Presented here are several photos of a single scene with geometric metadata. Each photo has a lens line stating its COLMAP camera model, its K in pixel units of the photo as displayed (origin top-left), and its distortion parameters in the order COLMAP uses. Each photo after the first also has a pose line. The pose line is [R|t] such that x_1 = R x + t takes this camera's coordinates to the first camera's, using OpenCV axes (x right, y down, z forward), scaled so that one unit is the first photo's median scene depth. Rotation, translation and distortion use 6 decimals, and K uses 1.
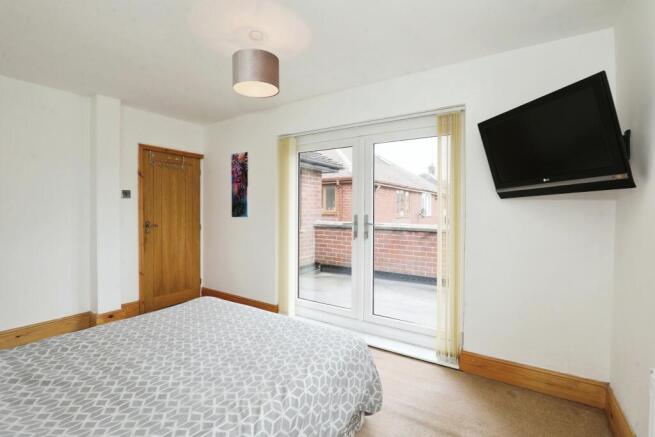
lens RADIAL K [[302.0, 0, 321.8], [0, 302.0, 206.9], [0, 0, 1]] dist [-0.016772, 0.000679]
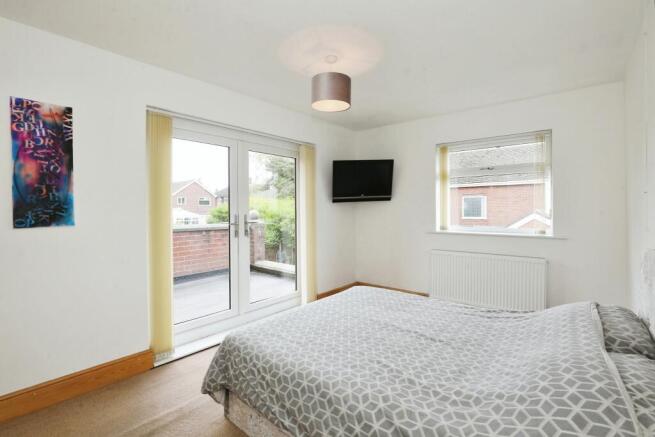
lens RADIAL K [[302.0, 0, 326.7], [0, 302.0, 214.8], [0, 0, 1]] dist [-0.016772, 0.000679]
pose [[0.131900, -0.024626, 0.990957, -0.728731], [0.002331, 0.999696, 0.024533, 0.001243], [-0.991260, -0.000926, 0.131917, 0.467300]]
